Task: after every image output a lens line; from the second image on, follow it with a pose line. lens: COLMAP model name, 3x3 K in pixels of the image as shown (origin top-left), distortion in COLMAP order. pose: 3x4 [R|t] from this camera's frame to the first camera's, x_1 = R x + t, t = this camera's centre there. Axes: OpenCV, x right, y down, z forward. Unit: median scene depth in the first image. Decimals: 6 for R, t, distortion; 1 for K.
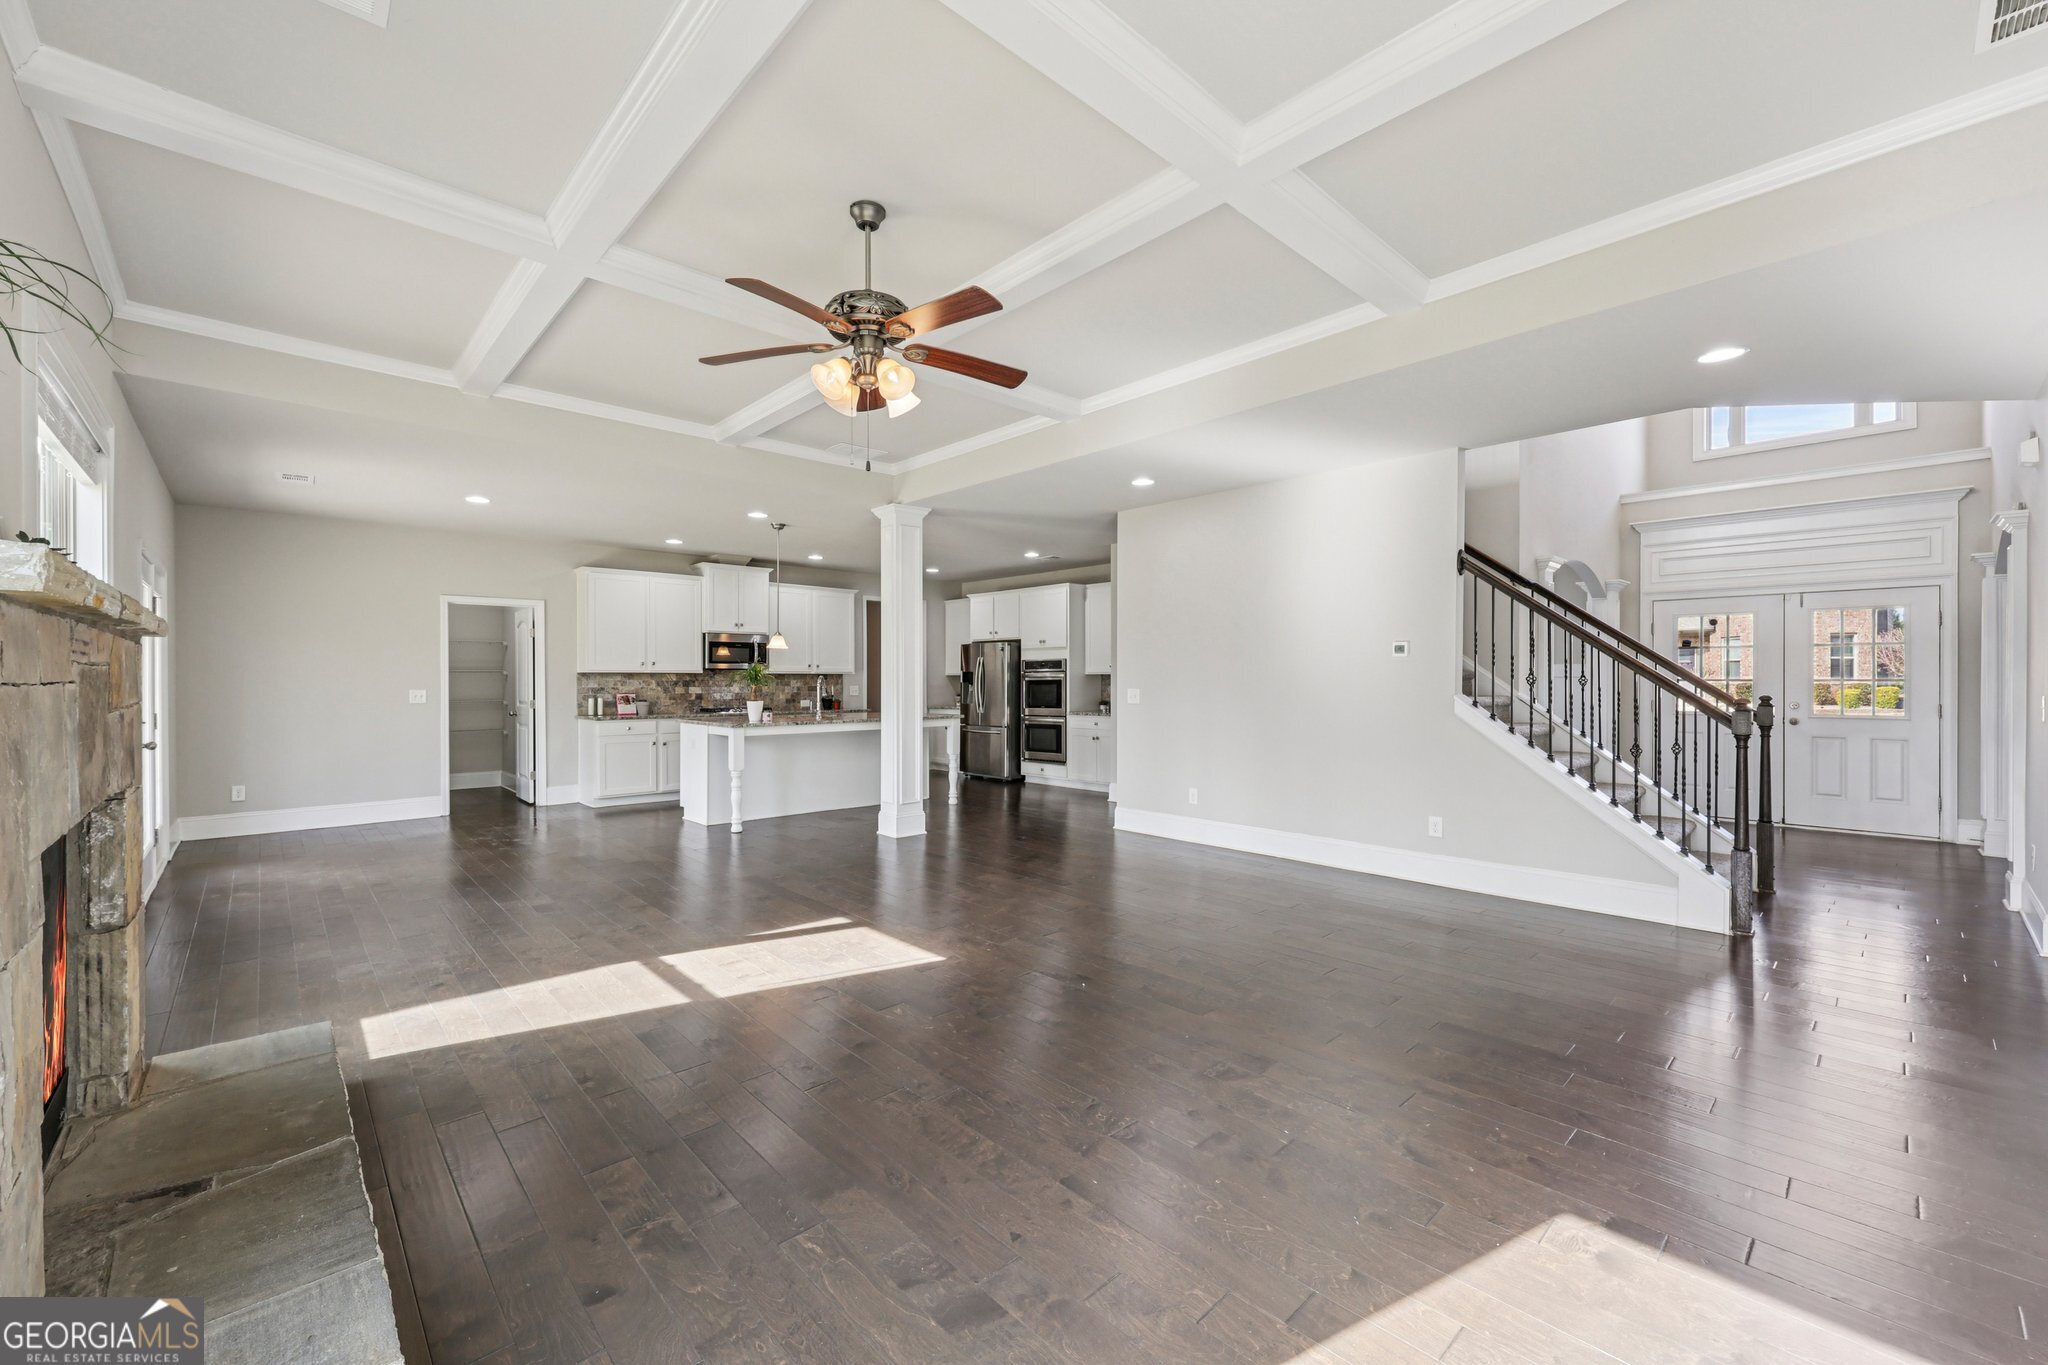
lens RADIAL K [[836.5, 0, 1021.0], [0, 836.5, 682.5], [0, 0, 1]] dist [-0.000581, 0.000045]
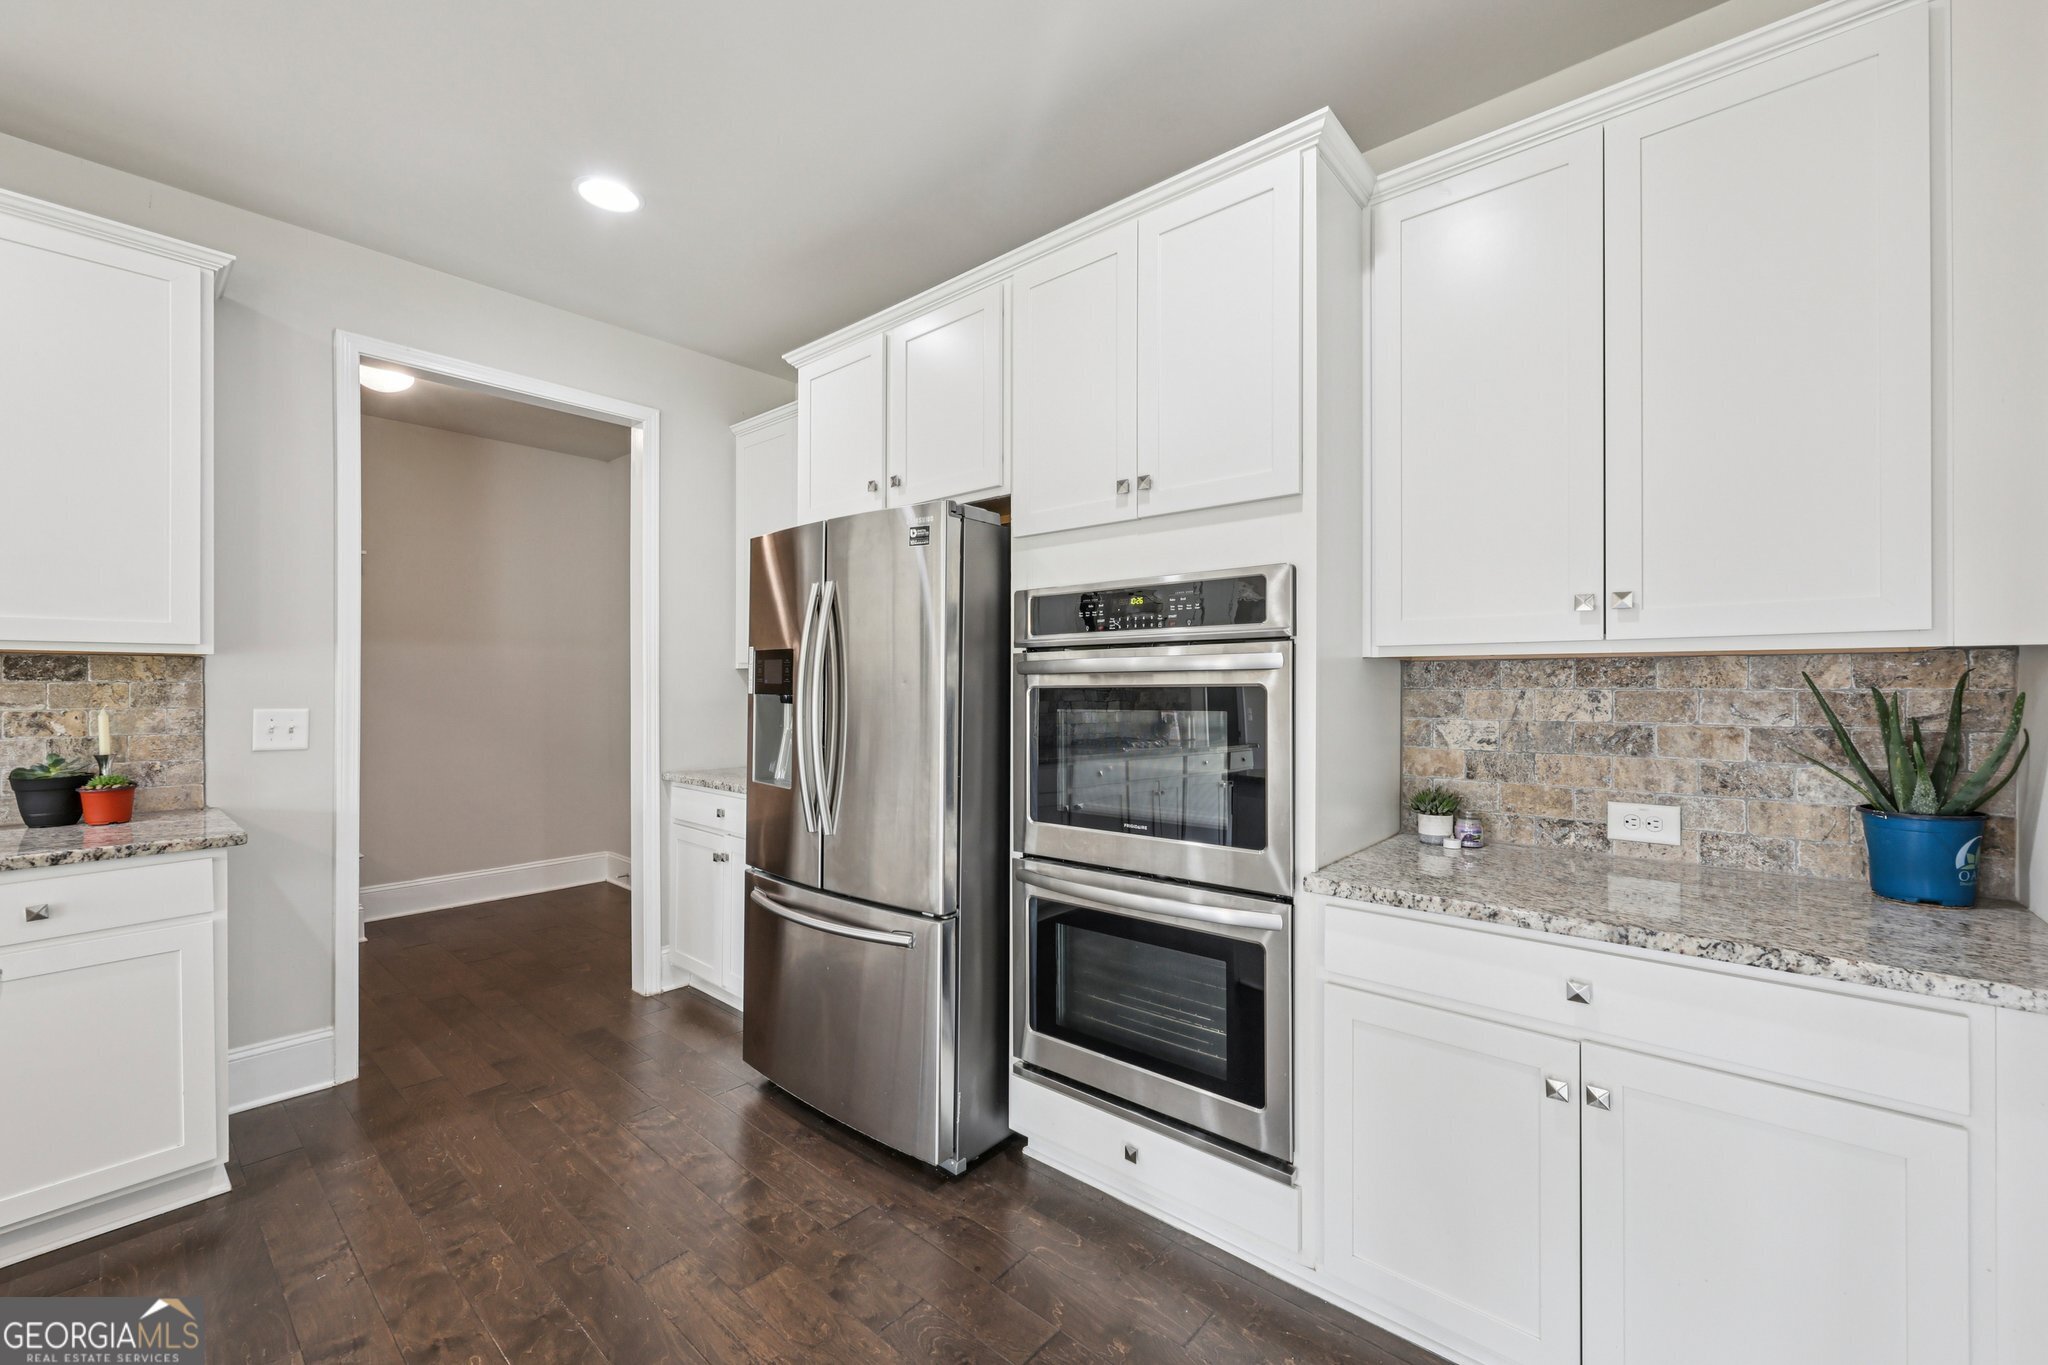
lens RADIAL K [[836.5, 0, 1025.2], [0, 836.5, 681.9], [0, 0, 1]] dist [-0.000581, 0.000045]
pose [[0.993455, 0.009201, 0.113856, -0.020519], [-0.008590, 0.999946, -0.005850, -0.002809], [-0.113904, 0.004833, 0.993480, 0.791578]]
